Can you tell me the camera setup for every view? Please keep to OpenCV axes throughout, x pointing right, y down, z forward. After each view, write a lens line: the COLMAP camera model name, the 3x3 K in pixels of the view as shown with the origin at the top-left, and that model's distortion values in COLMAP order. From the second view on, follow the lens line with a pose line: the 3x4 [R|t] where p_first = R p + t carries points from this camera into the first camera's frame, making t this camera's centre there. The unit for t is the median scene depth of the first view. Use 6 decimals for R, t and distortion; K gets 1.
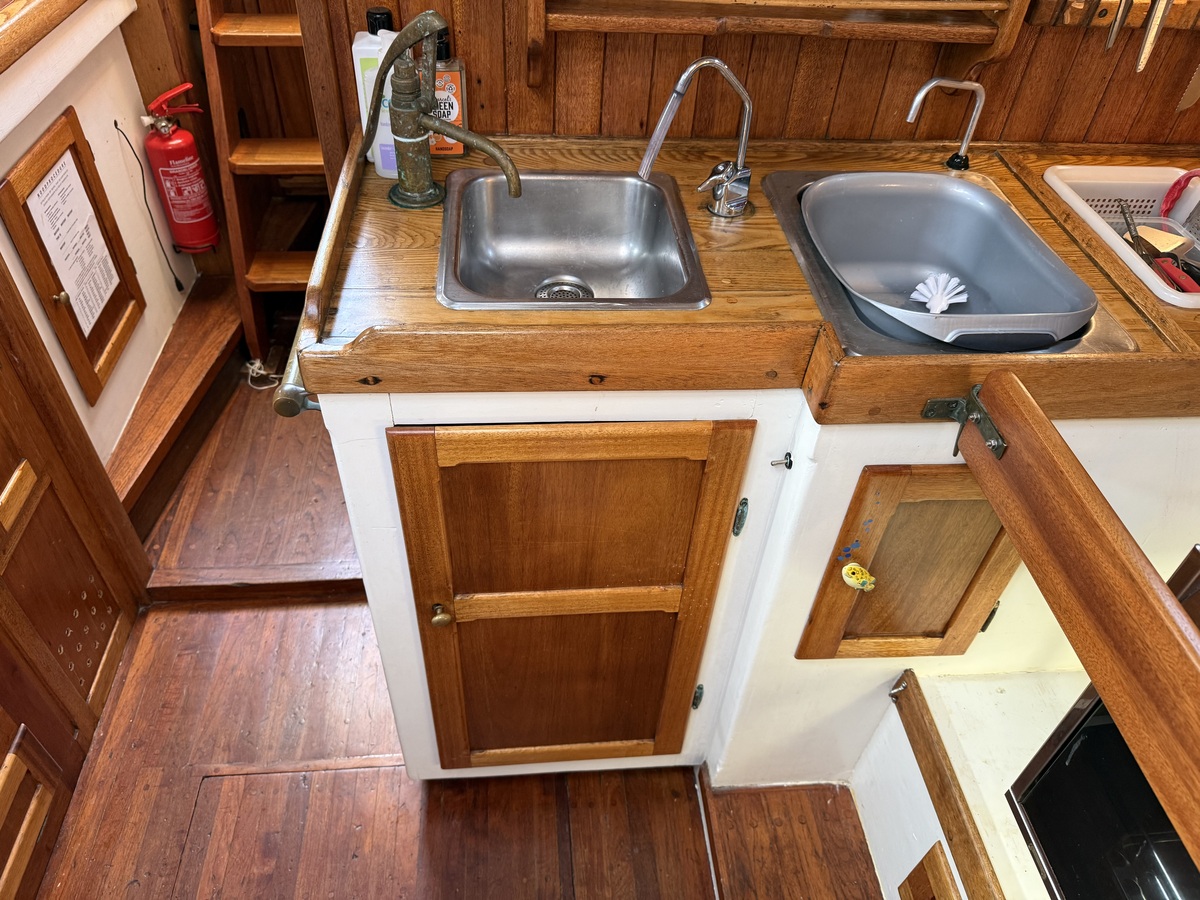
lens RADIAL K [[849.4, 0, 593.1], [0, 849.4, 449.2], [0, 0, 1]] dist [0.034945, -0.049670]
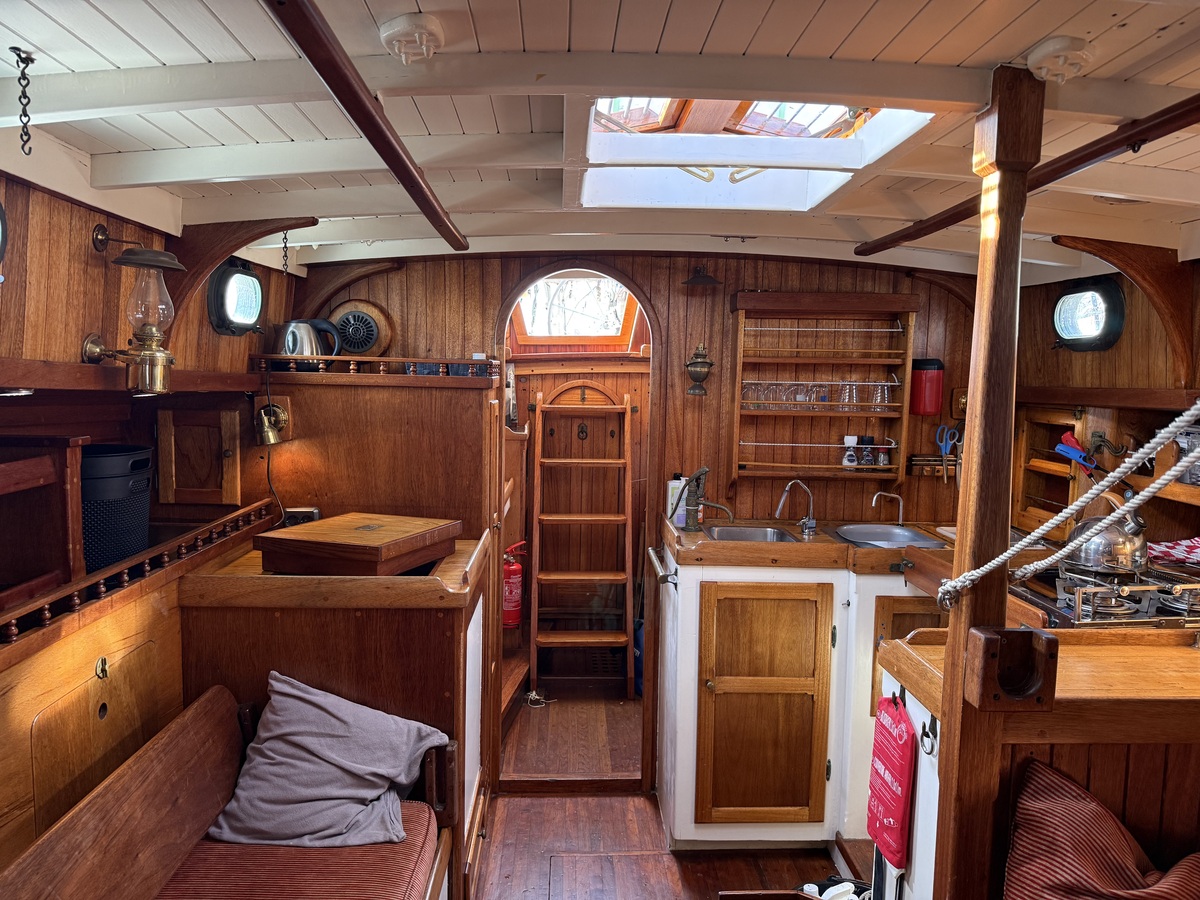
lens RADIAL K [[849.4, 0, 596.1], [0, 849.4, 451.4], [0, 0, 1]] dist [0.034945, -0.049670]
pose [[0.998644, -0.023766, -0.046319, -0.353138], [-0.009665, 0.789612, -0.613530, 1.080421], [0.051156, 0.613146, 0.788312, -1.201472]]
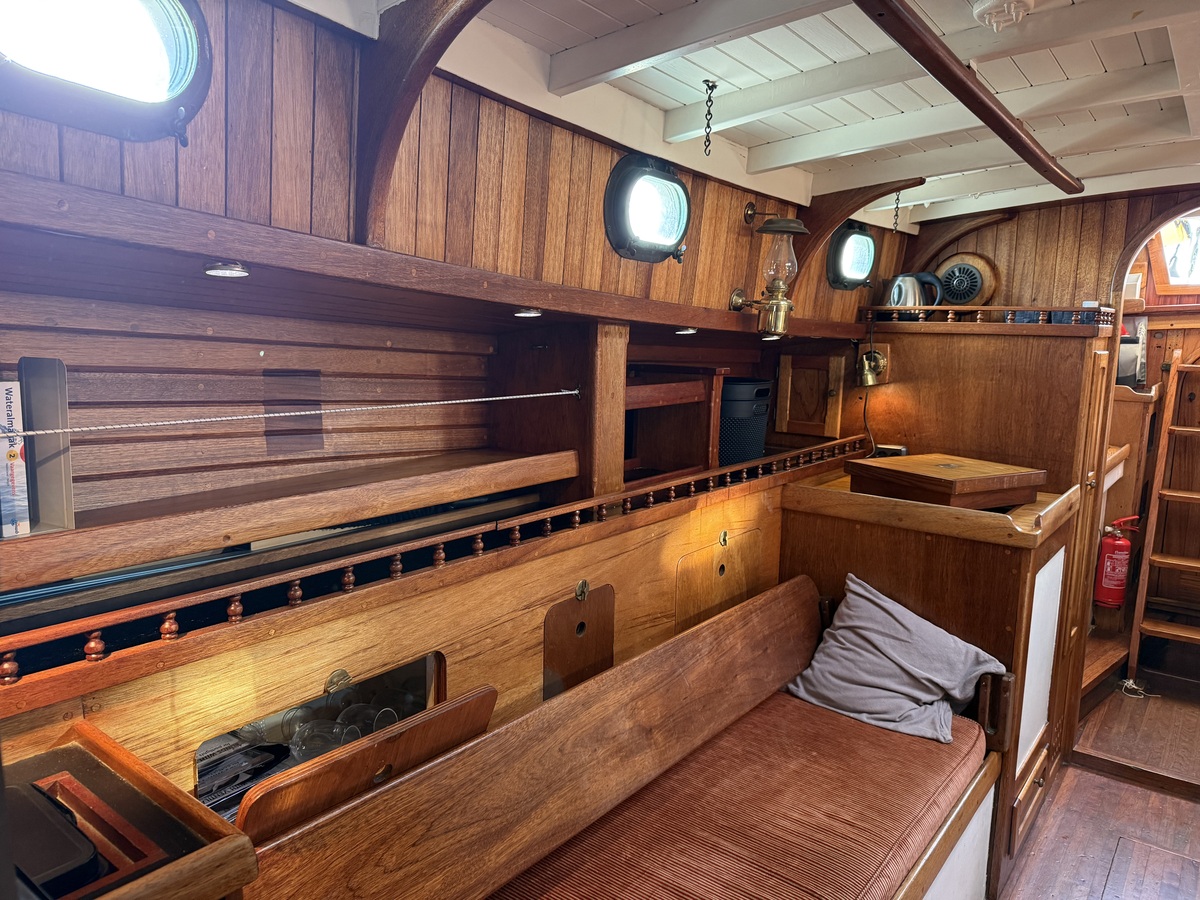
lens RADIAL K [[849.4, 0, 593.6], [0, 849.4, 448.2], [0, 0, 1]] dist [0.034945, -0.049670]
pose [[0.739221, 0.067310, -0.670091, -0.207123], [-0.451945, 0.787256, -0.419491, 1.272256], [0.499297, 0.612941, 0.612377, -1.329684]]
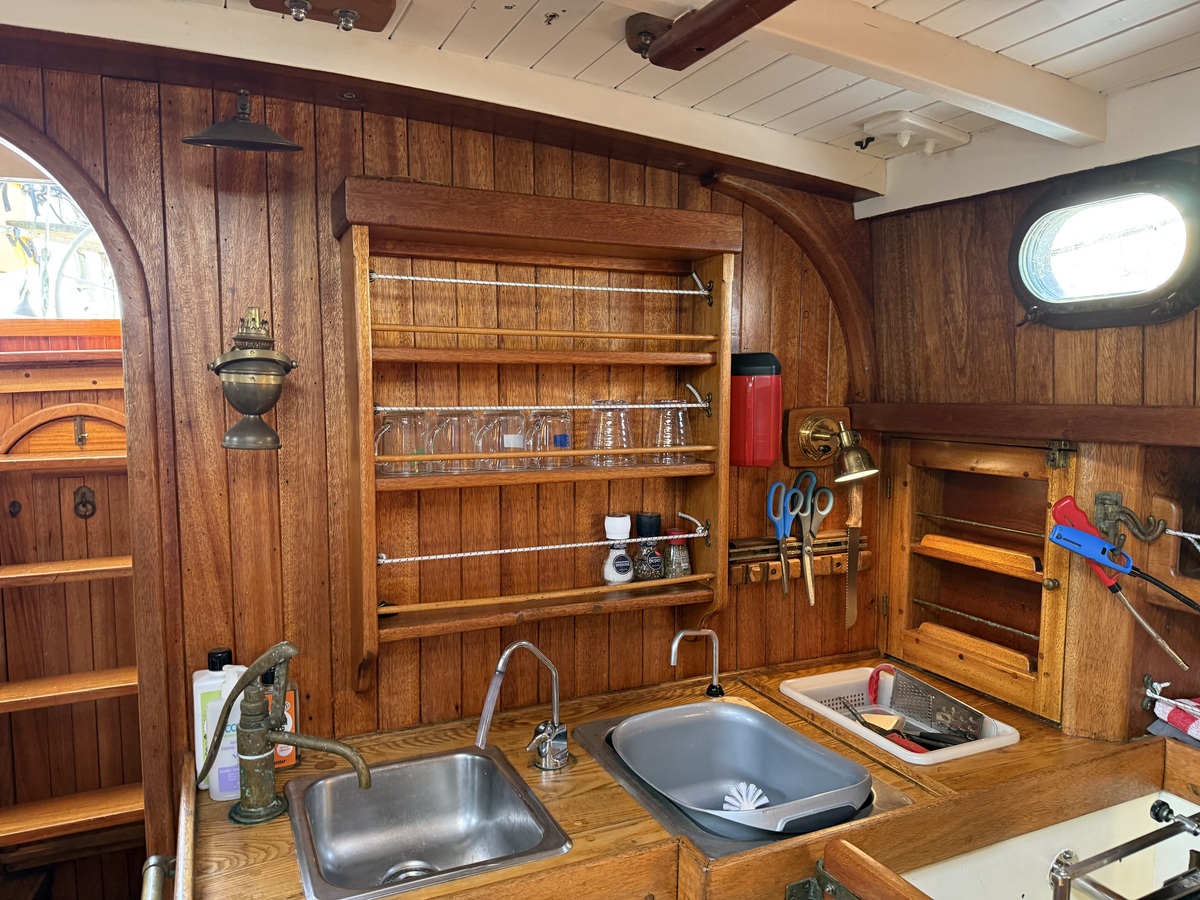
lens RADIAL K [[849.4, 0, 594.3], [0, 849.4, 458.1], [0, 0, 1]] dist [0.034945, -0.049670]
pose [[0.937685, -0.077894, 0.338644, -0.133866], [0.268866, 0.780014, -0.565057, 0.051791], [-0.220132, 0.620895, 0.752350, -0.100629]]
